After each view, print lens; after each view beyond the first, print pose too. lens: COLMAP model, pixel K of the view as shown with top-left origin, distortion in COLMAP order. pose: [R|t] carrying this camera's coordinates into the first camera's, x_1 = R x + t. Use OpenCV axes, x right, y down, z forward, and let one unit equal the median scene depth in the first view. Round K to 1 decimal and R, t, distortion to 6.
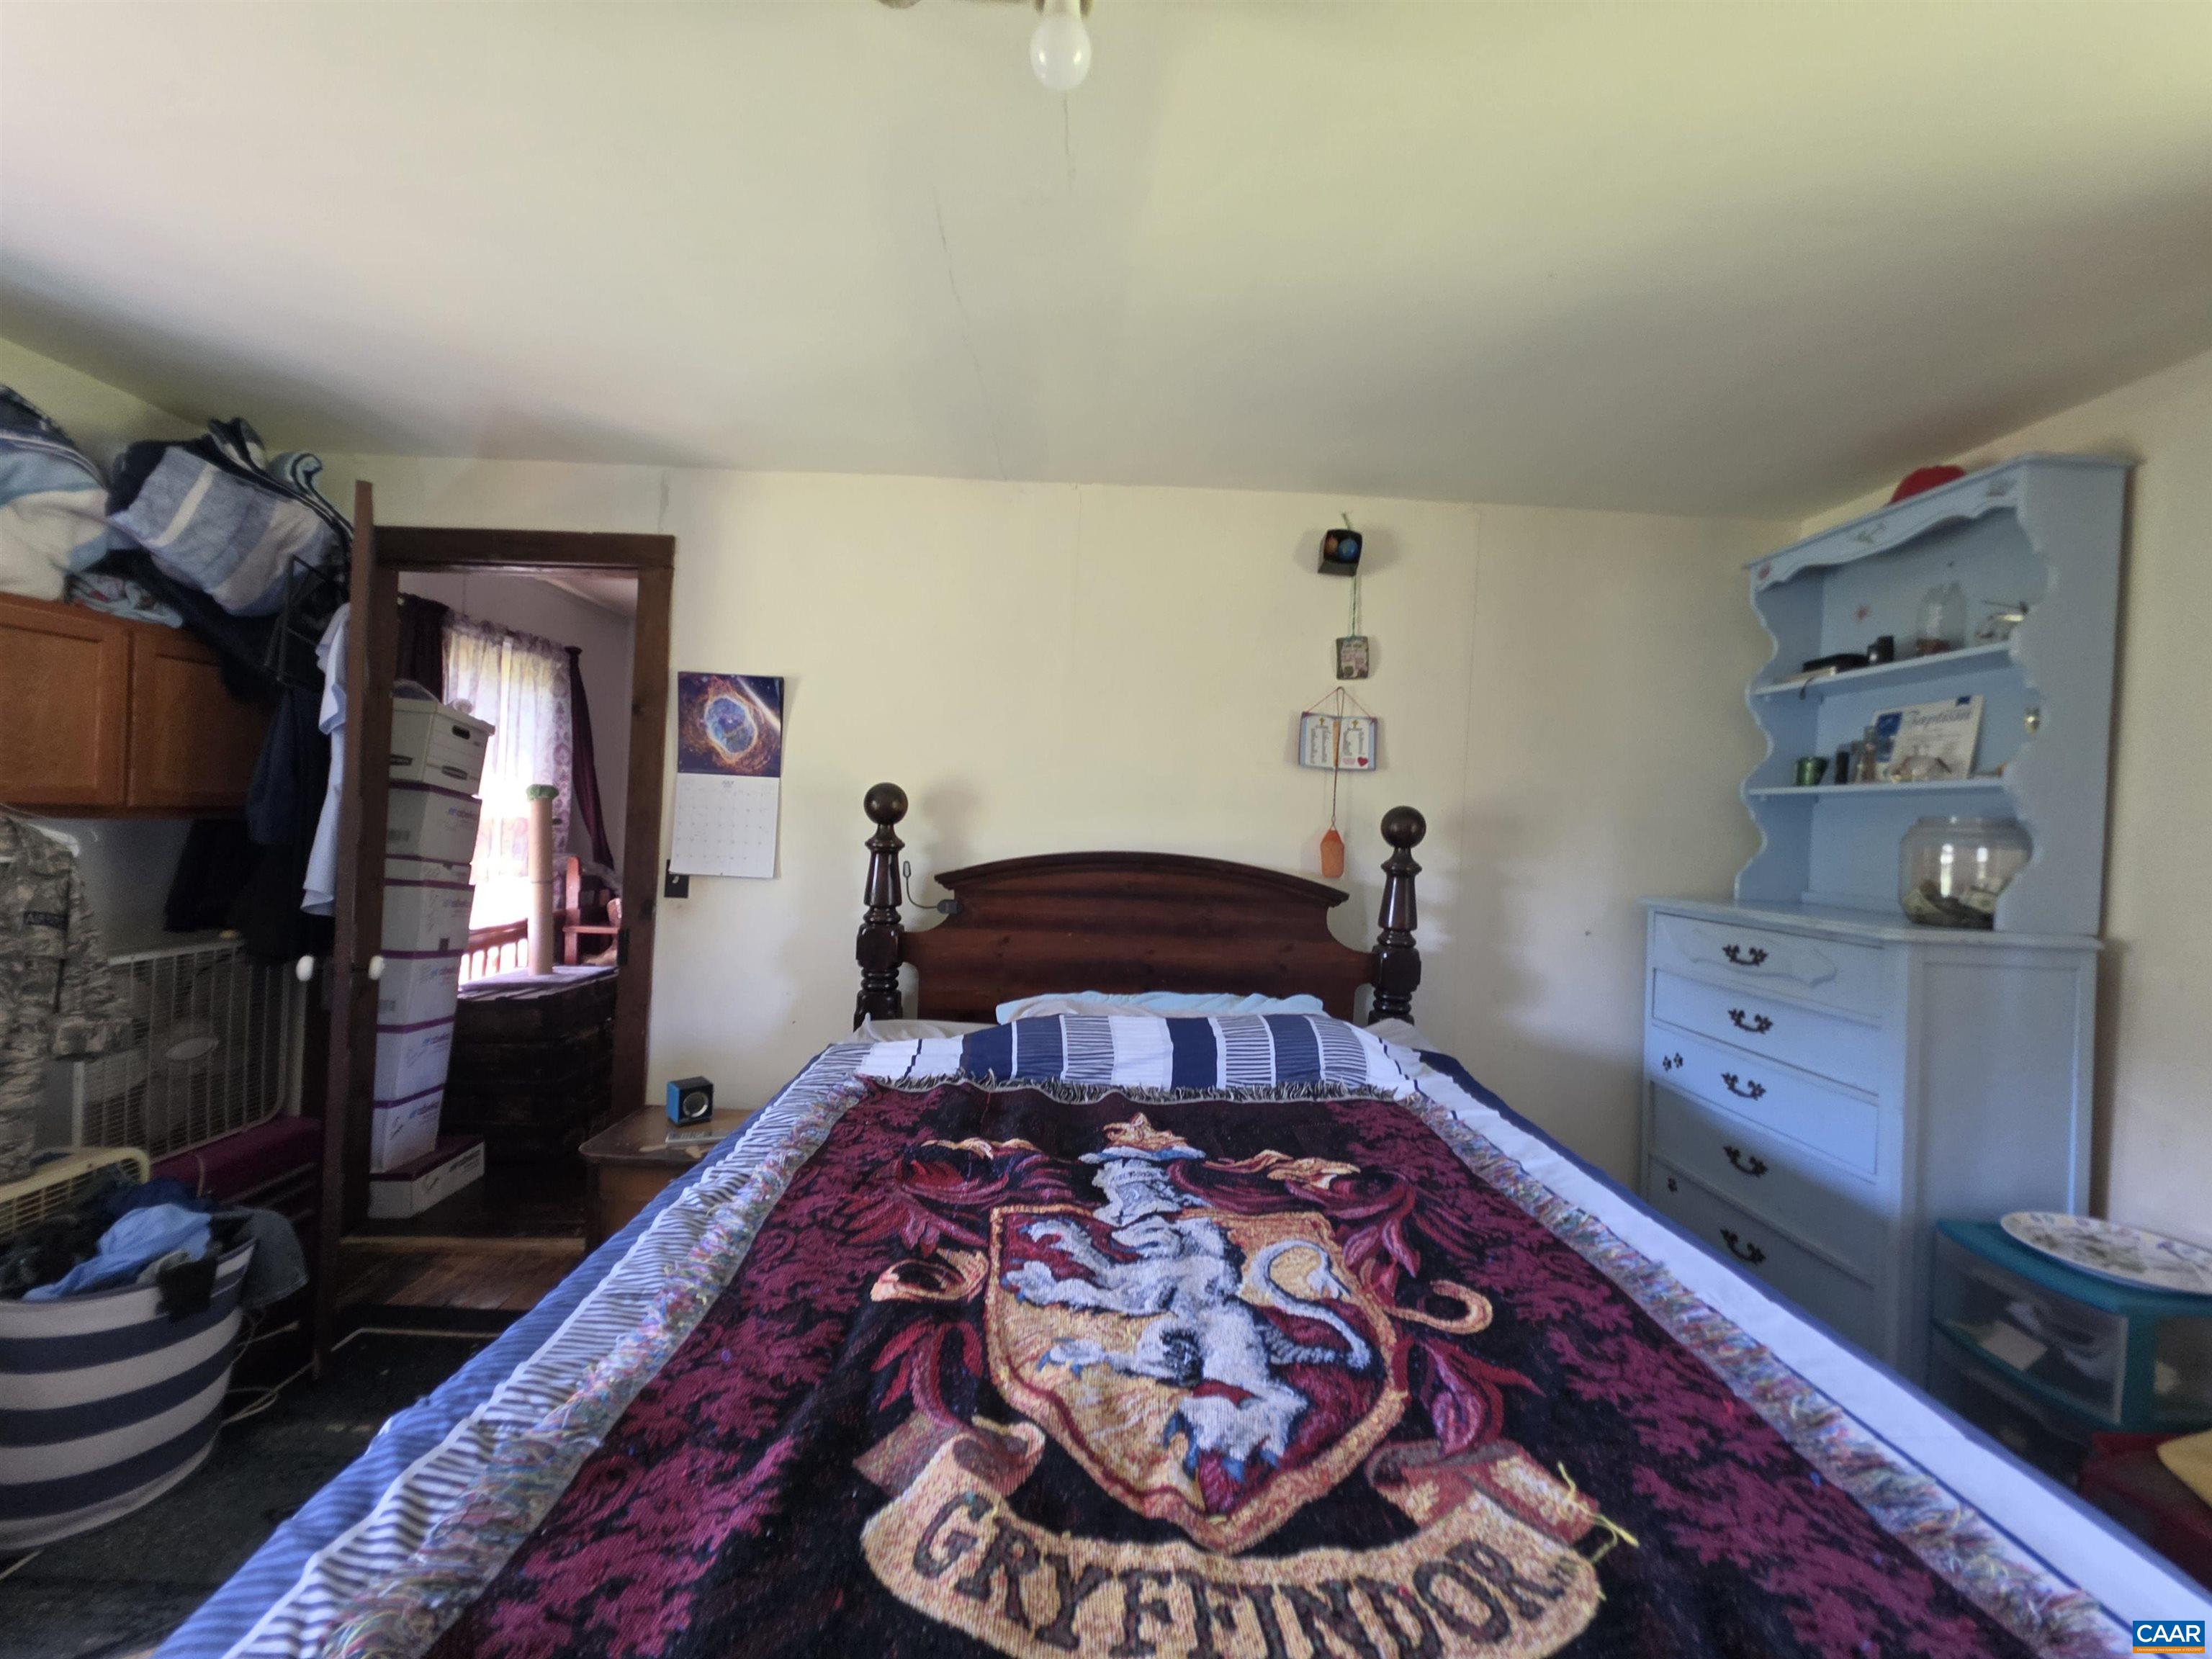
lens RADIAL K [[875.5, 0, 1099.3], [0, 875.5, 828.7], [0, 0, 1]] dist [0.001698, 0.000426]
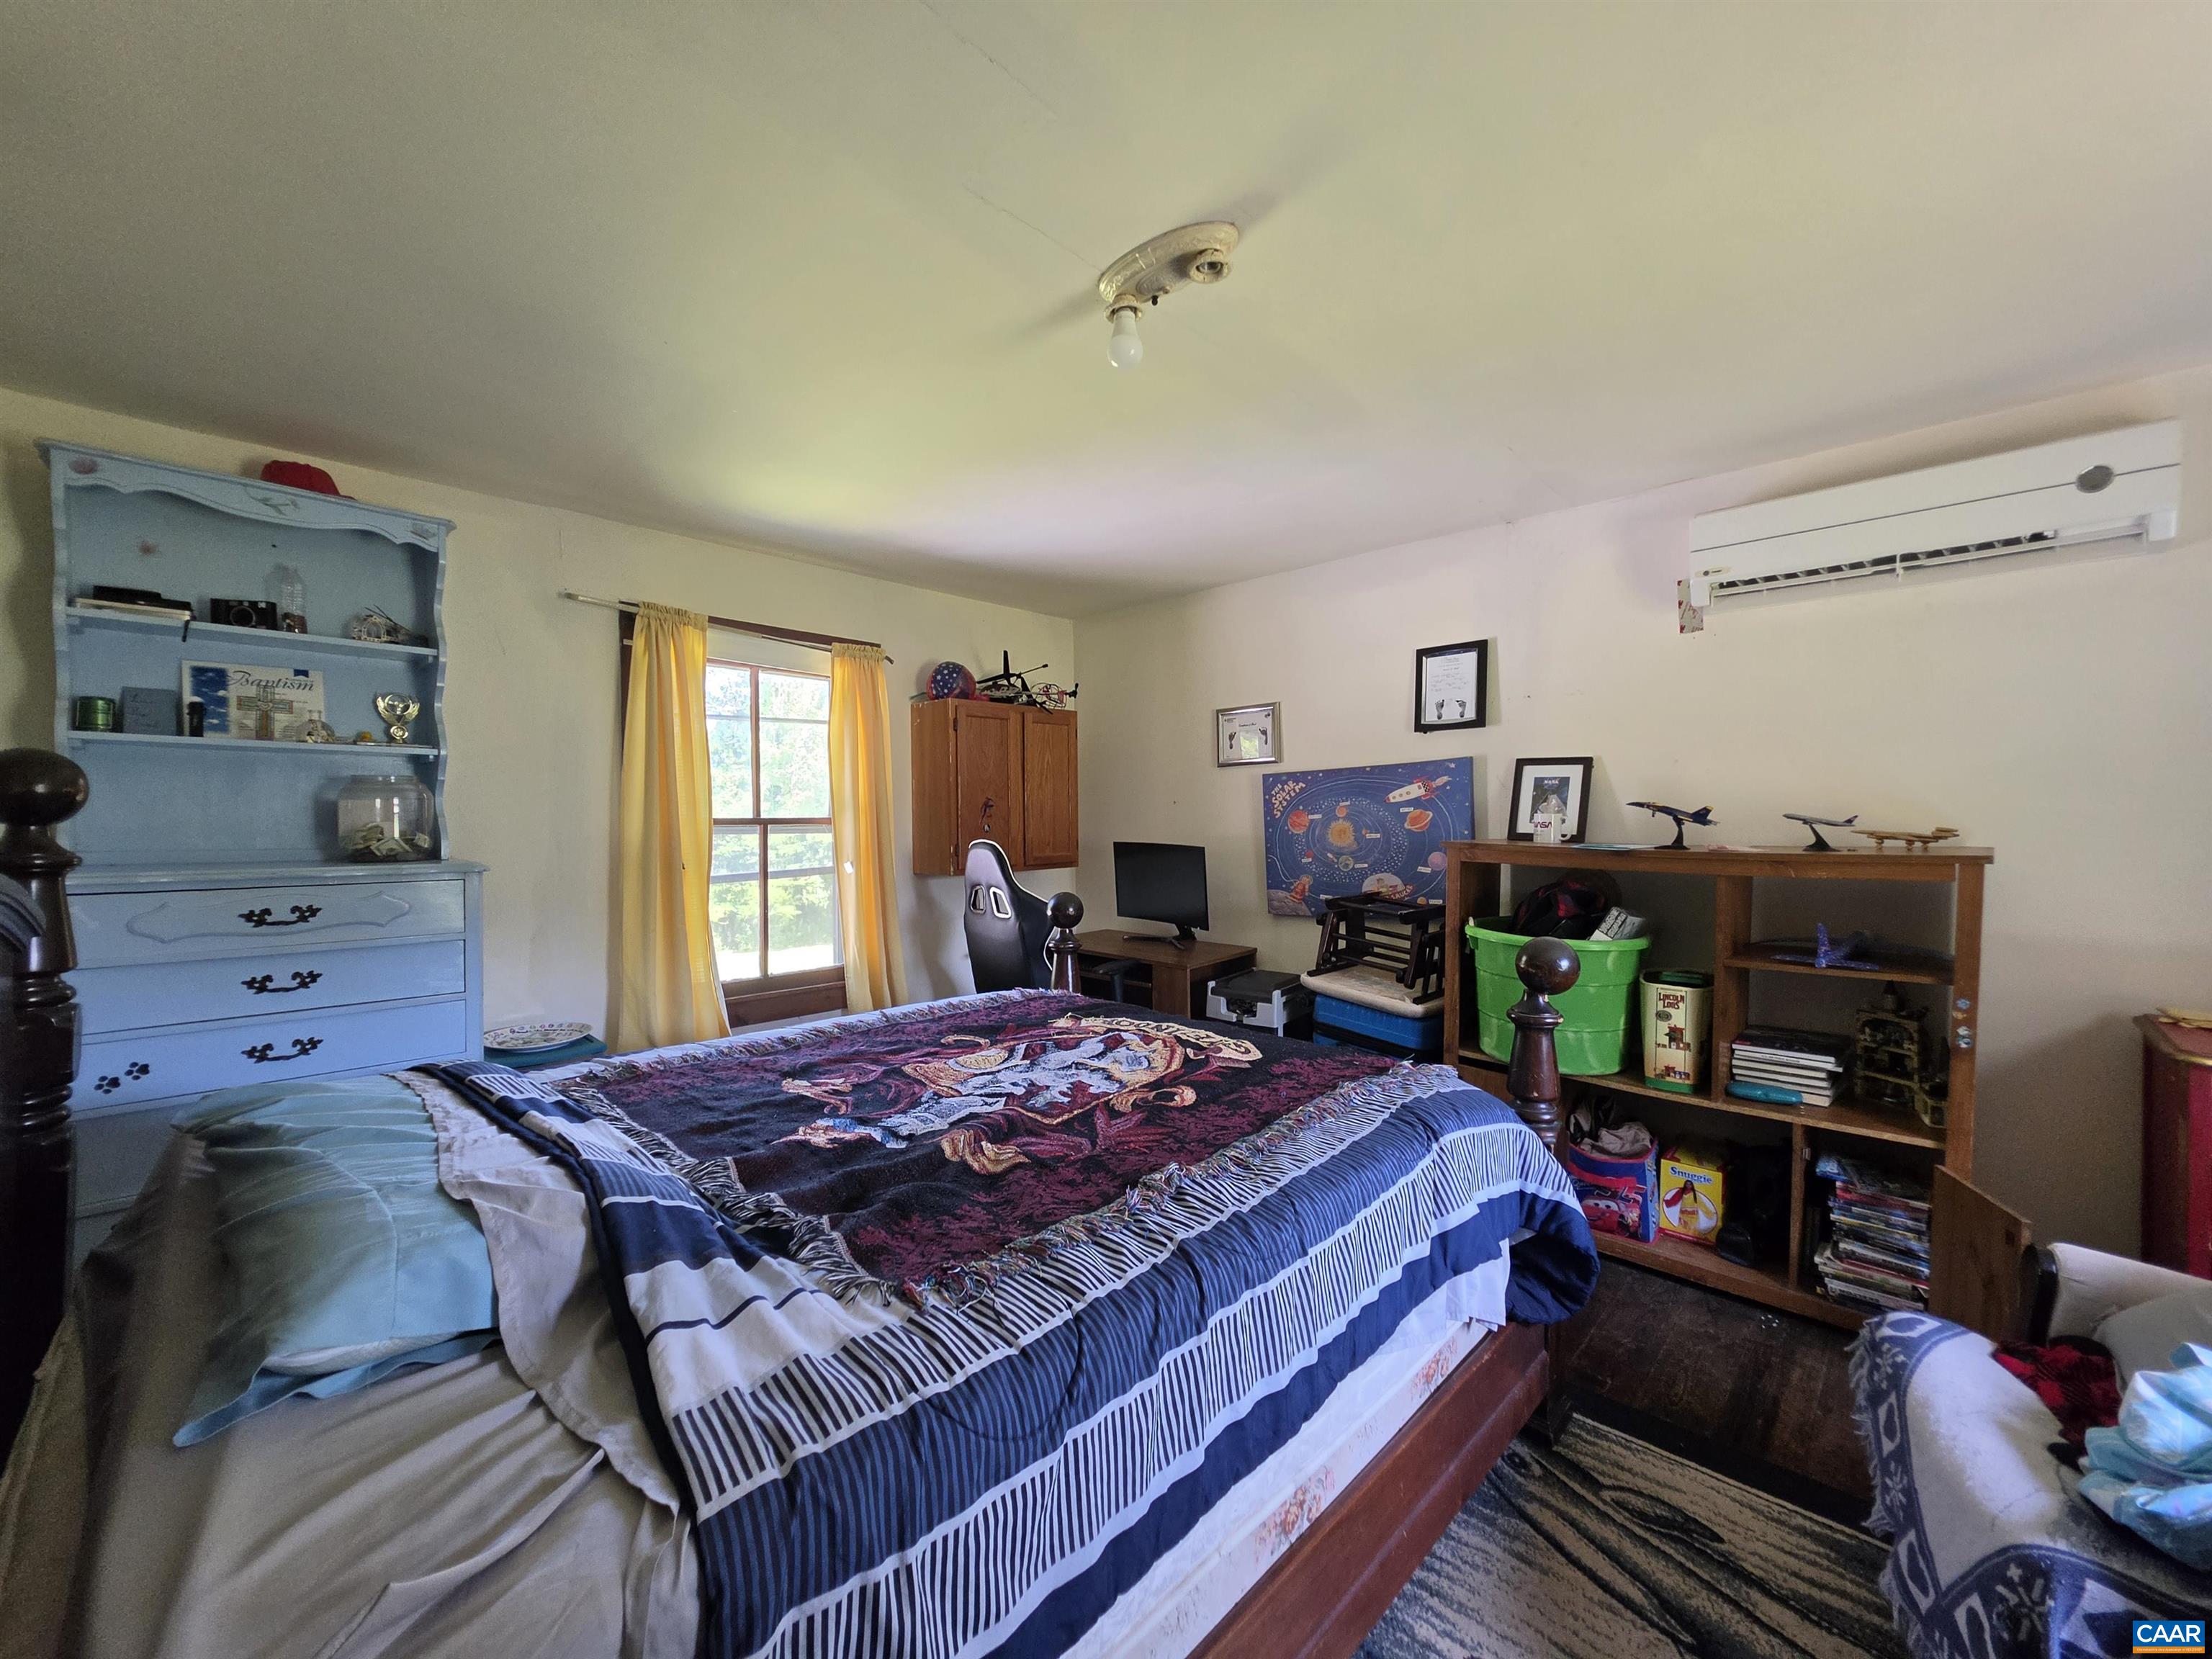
lens RADIAL K [[886.8, 0, 1095.0], [0, 886.8, 828.6], [0, 0, 1]] dist [-0.002564, 0.000659]
pose [[-0.709234, -0.052014, 0.703052, -0.573430], [-0.027272, 0.998552, 0.046365, -0.021312], [-0.704445, 0.013710, -0.709626, 1.040426]]
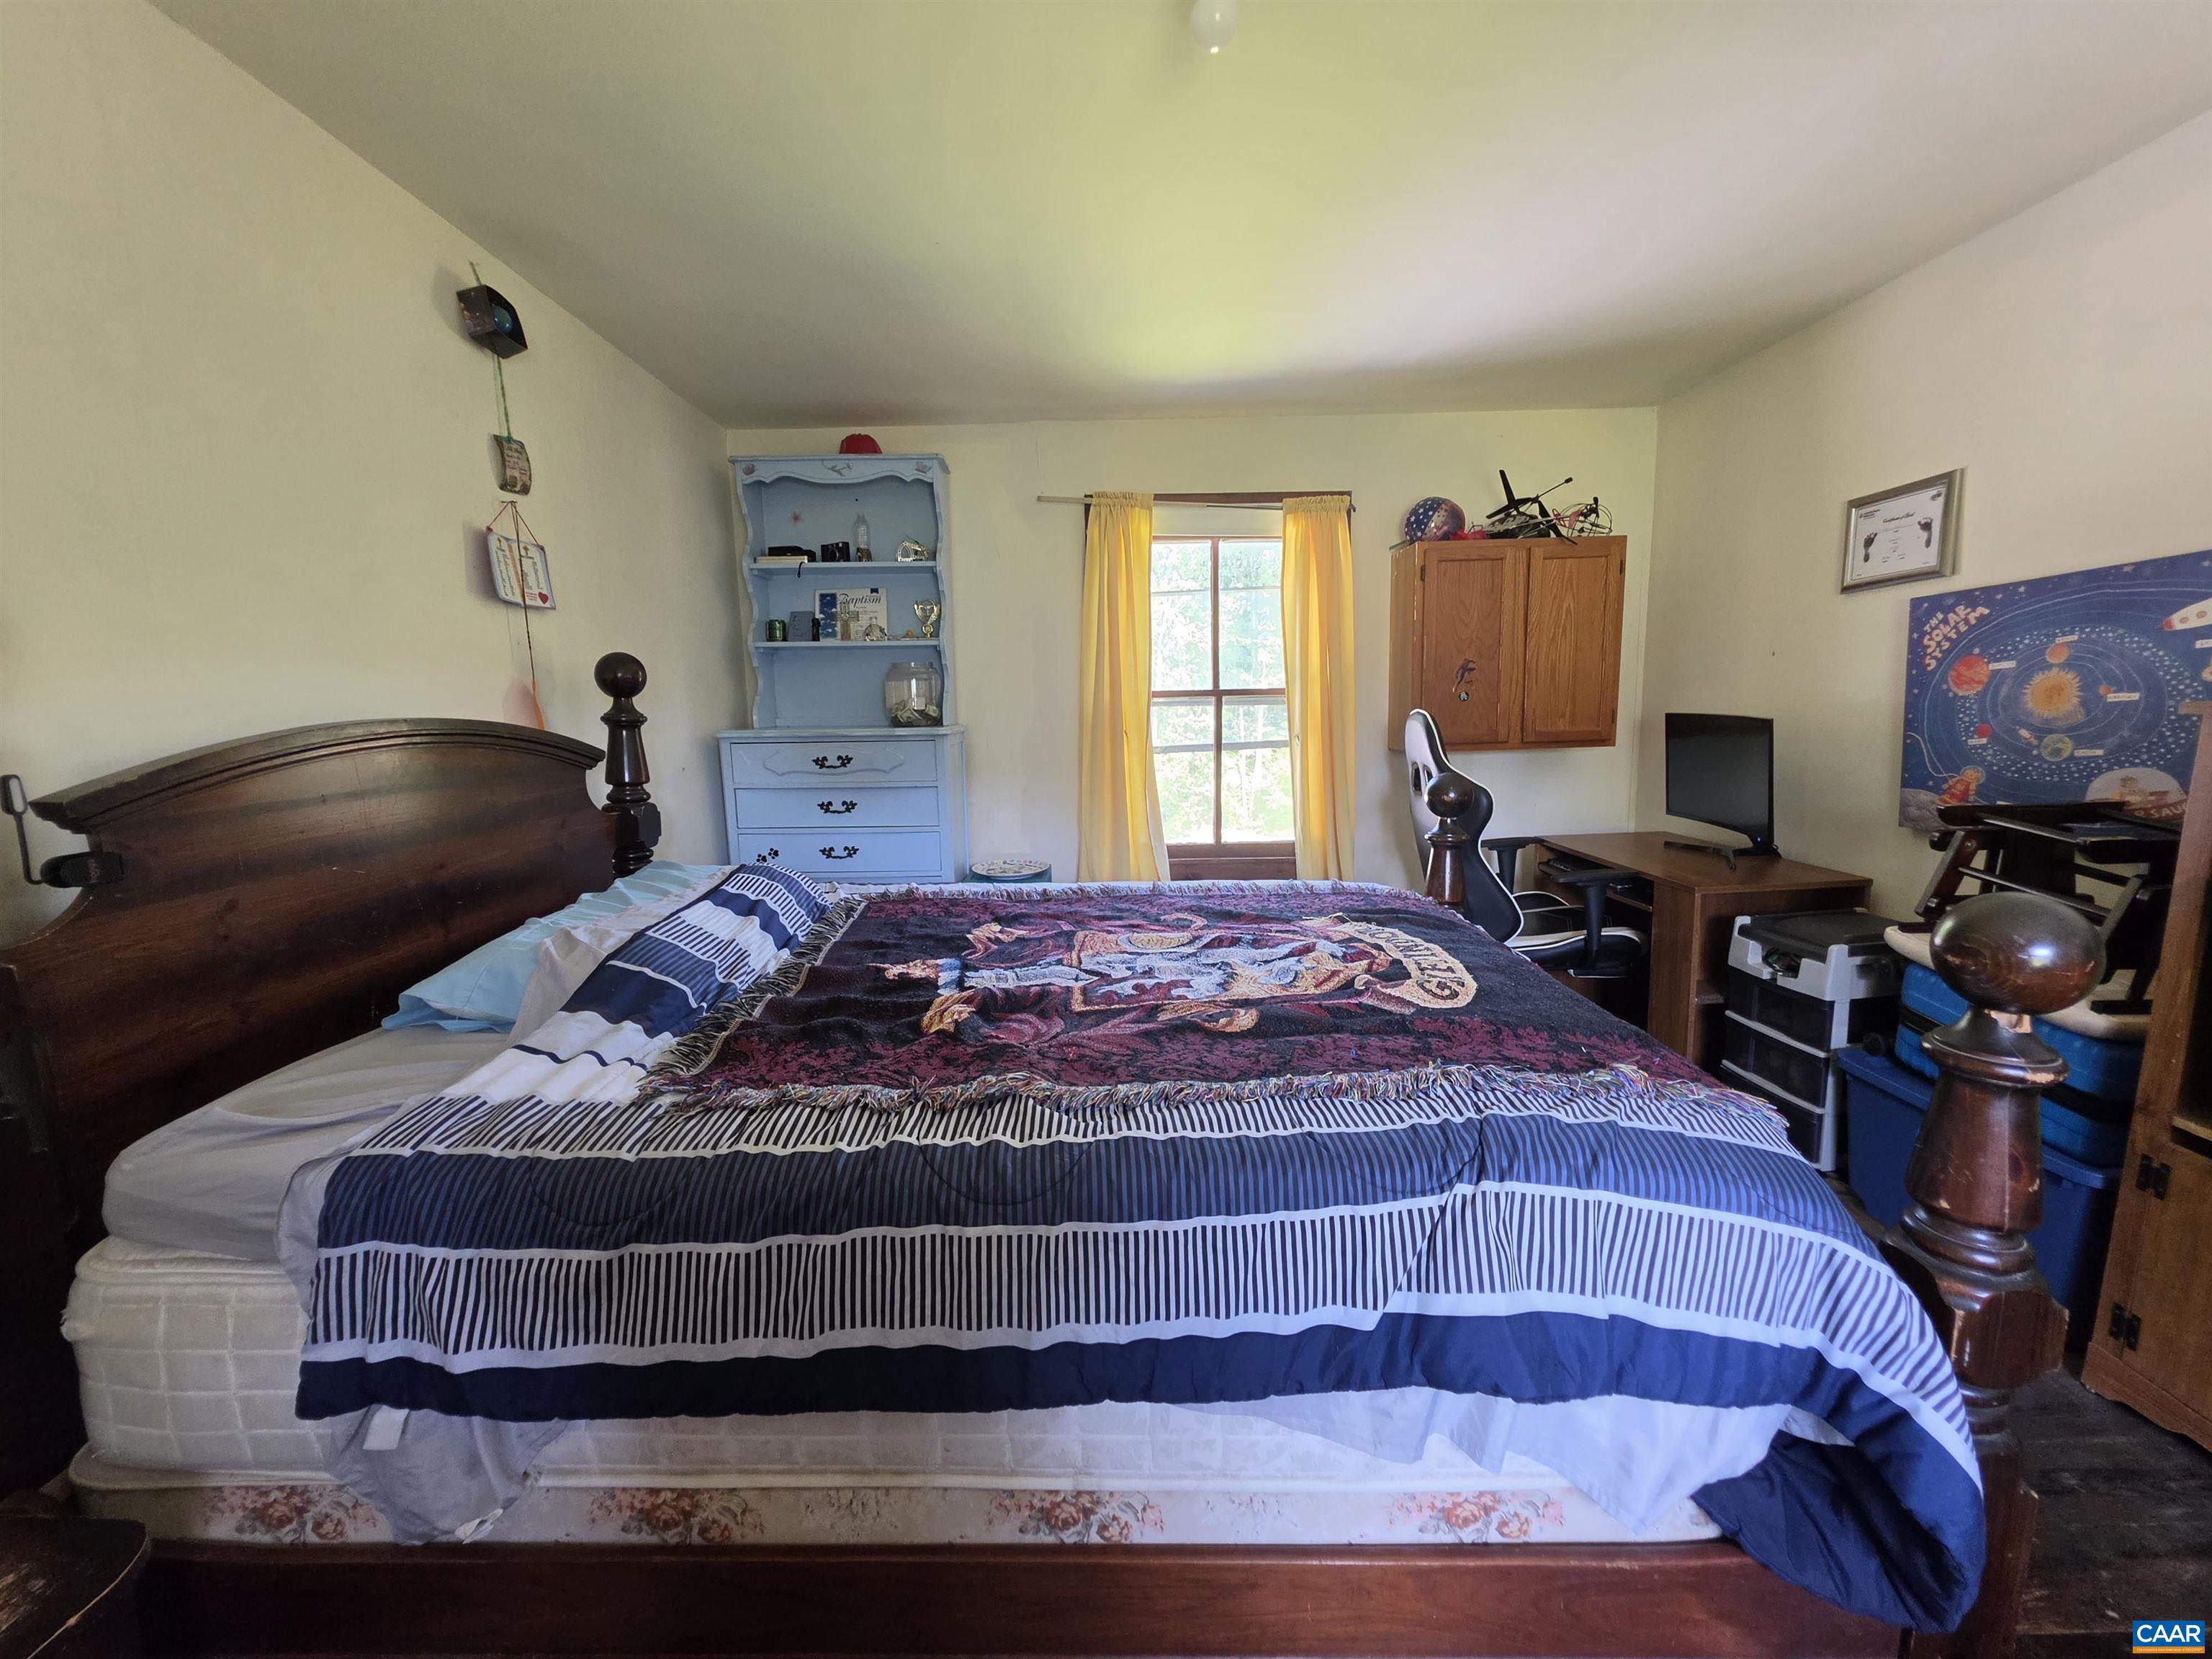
lens RADIAL K [[886.8, 0, 1095.0], [0, 886.8, 828.6], [0, 0, 1]] dist [-0.002564, 0.000659]
pose [[0.016404, -0.183089, 0.982960, -0.678949], [0.023373, 0.982893, 0.182686, -0.002127], [-0.999592, 0.019978, 0.020403, 0.537203]]
